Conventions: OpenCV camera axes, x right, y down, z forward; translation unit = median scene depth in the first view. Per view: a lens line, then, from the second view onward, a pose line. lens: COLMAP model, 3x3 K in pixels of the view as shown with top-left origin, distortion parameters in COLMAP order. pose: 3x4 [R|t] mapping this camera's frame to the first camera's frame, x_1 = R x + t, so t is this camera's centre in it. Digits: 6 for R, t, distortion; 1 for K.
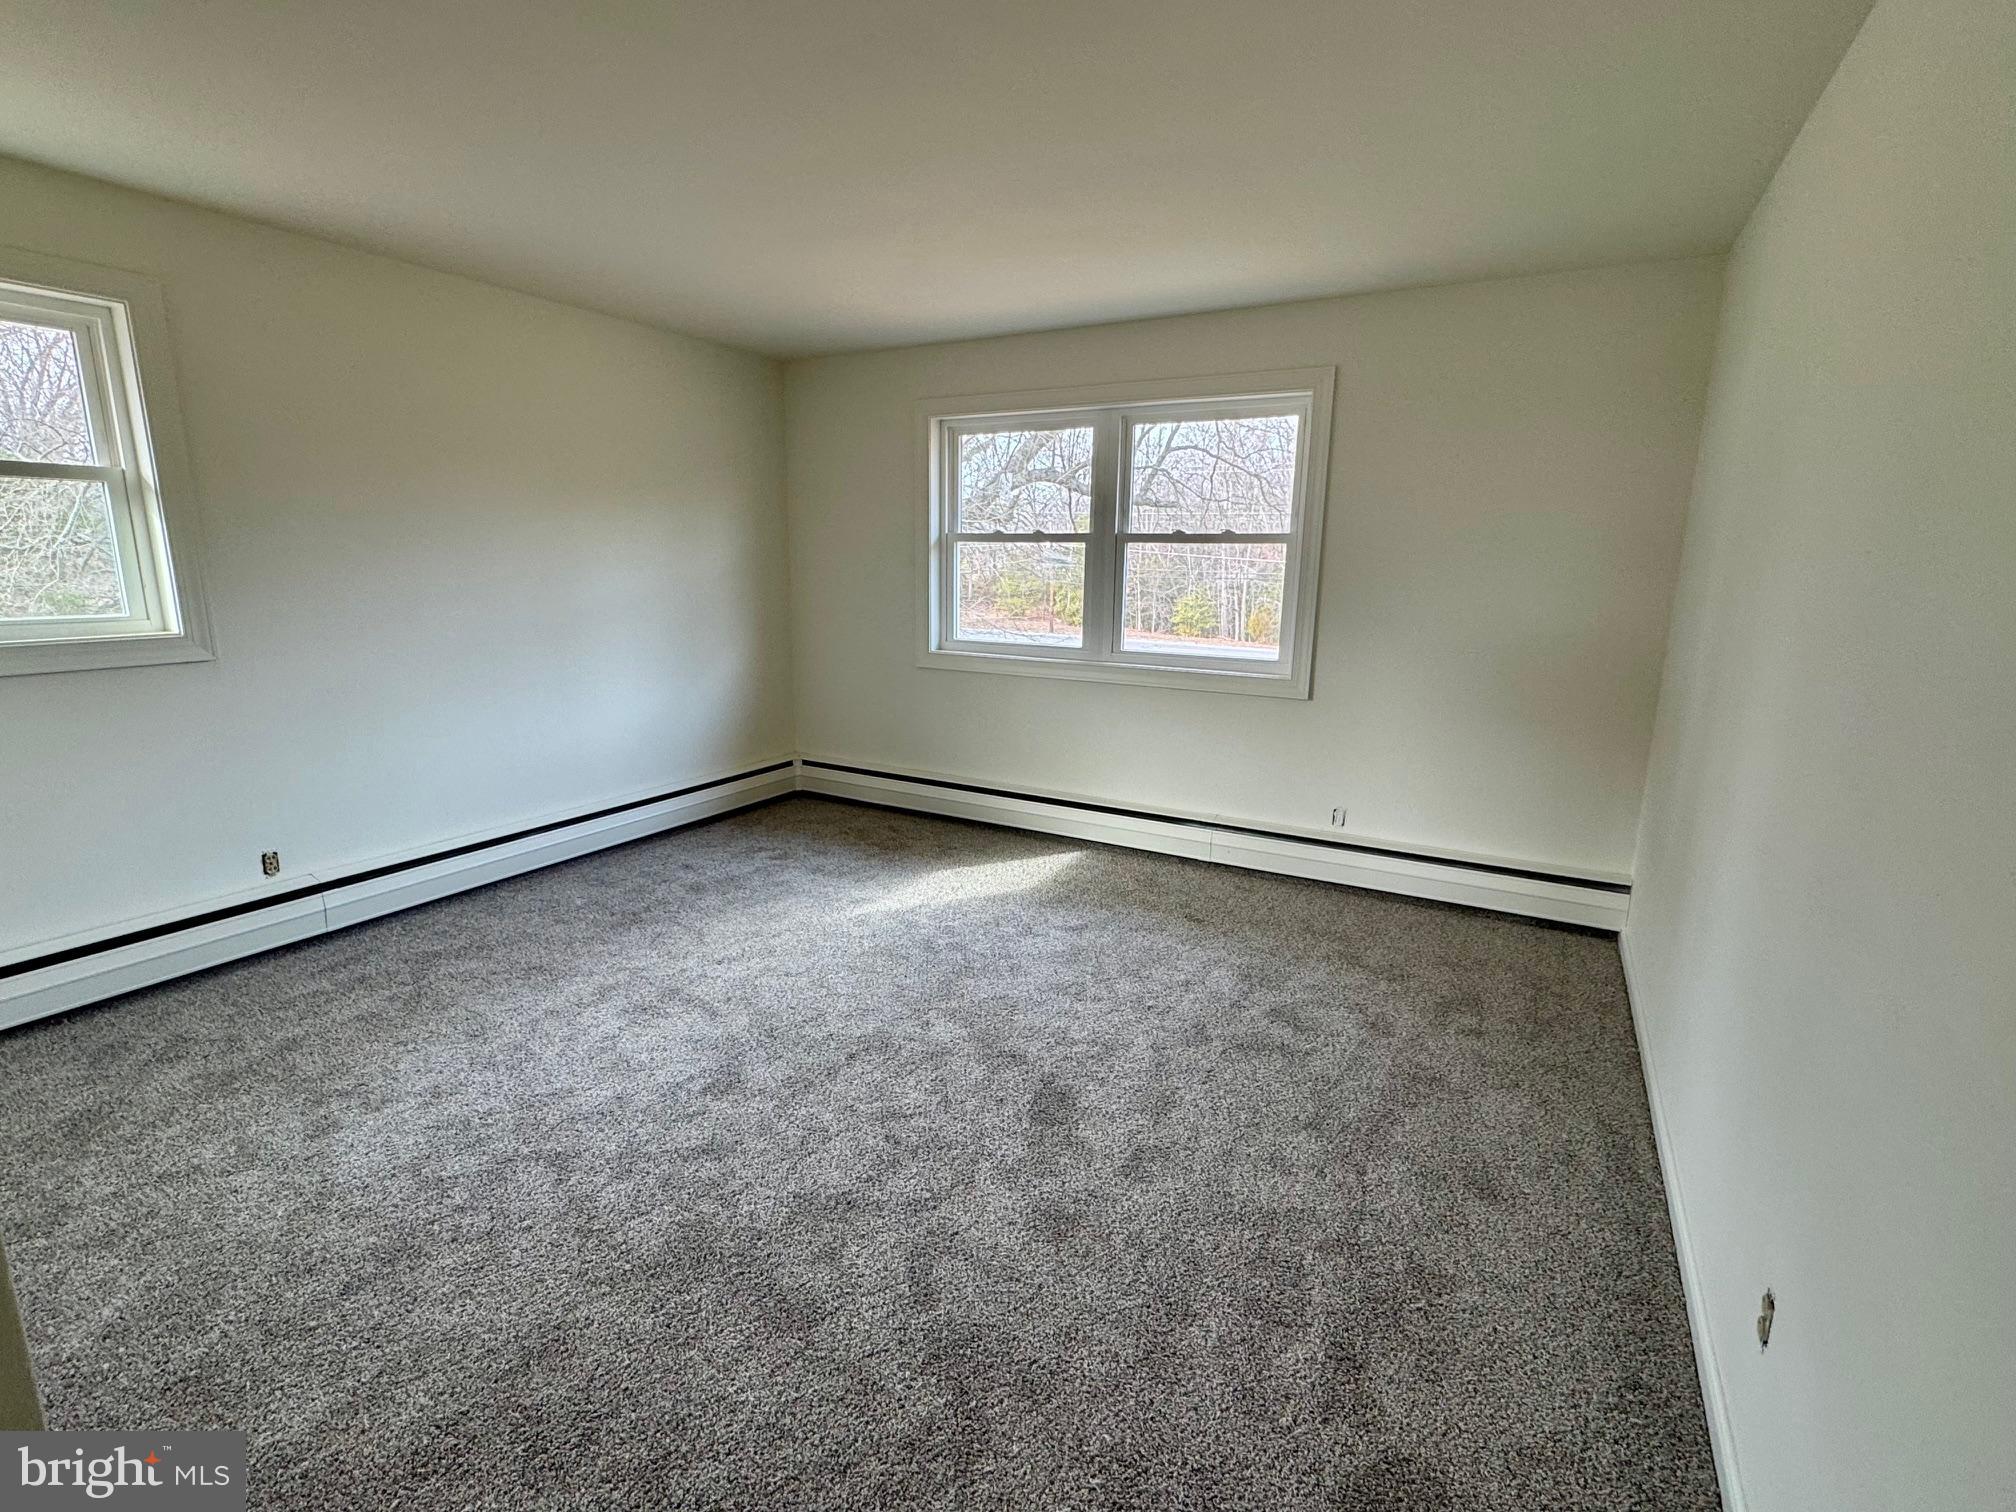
lens RADIAL K [[933.9, 0, 1008.0], [0, 933.9, 756.0], [0, 0, 1]] dist [0.001910, 0.000773]
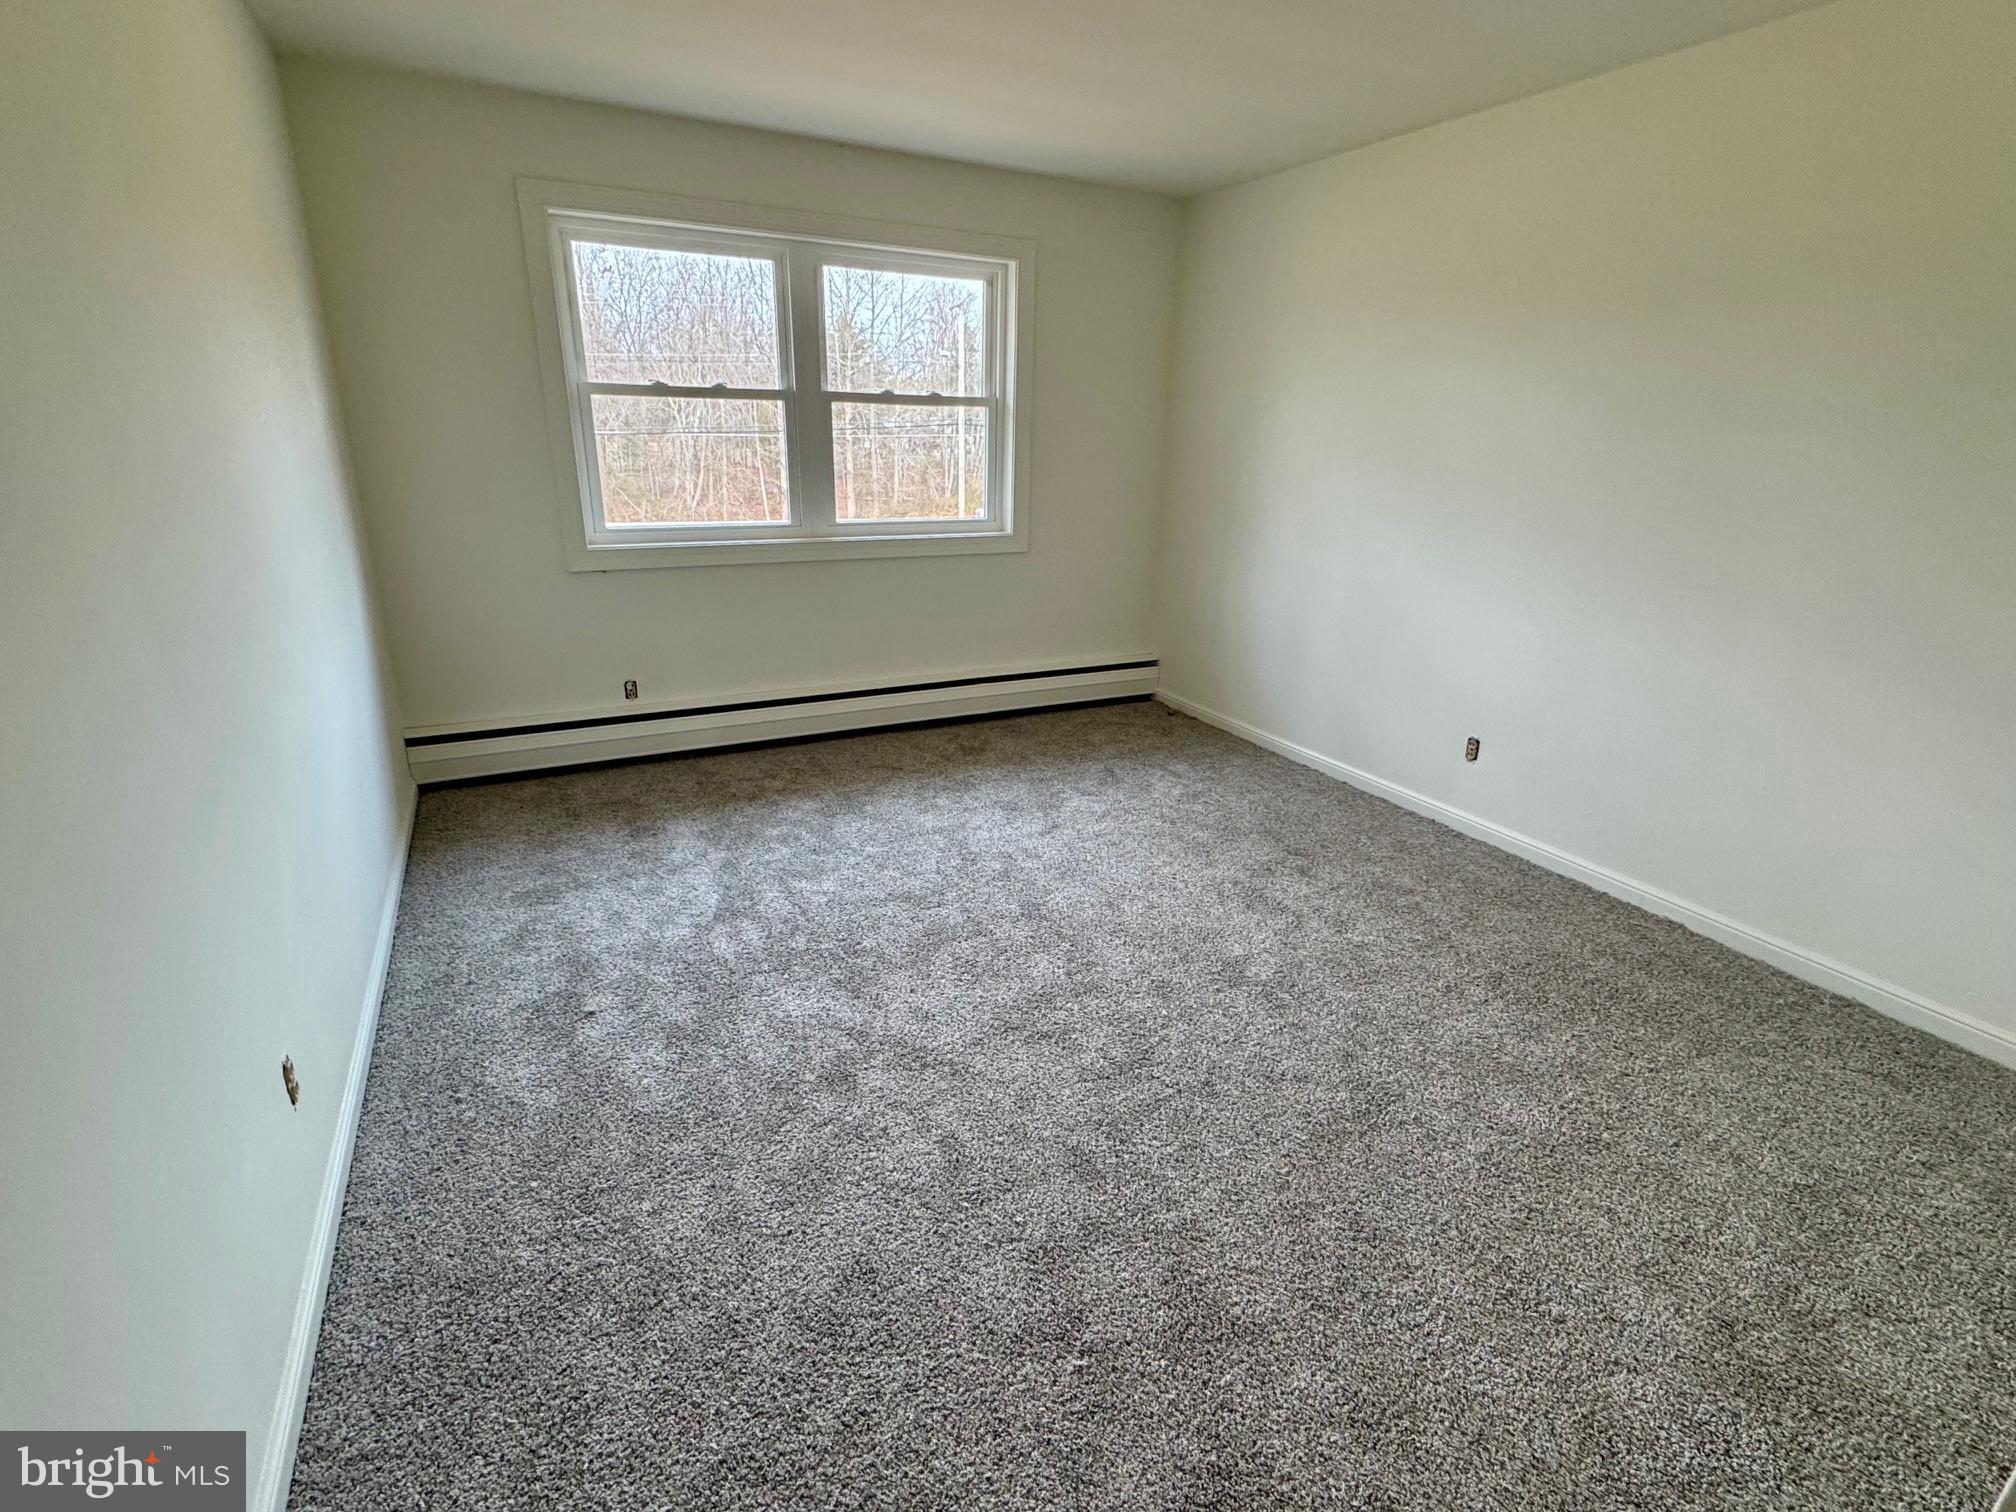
lens RADIAL K [[933.9, 0, 1008.0], [0, 933.9, 756.0], [0, 0, 1]] dist [0.001910, 0.000773]
pose [[0.559227, -0.279262, 0.780563, -0.569170], [0.159382, 0.960207, 0.229346, -0.077135], [-0.813549, -0.003849, 0.581483, 0.321329]]
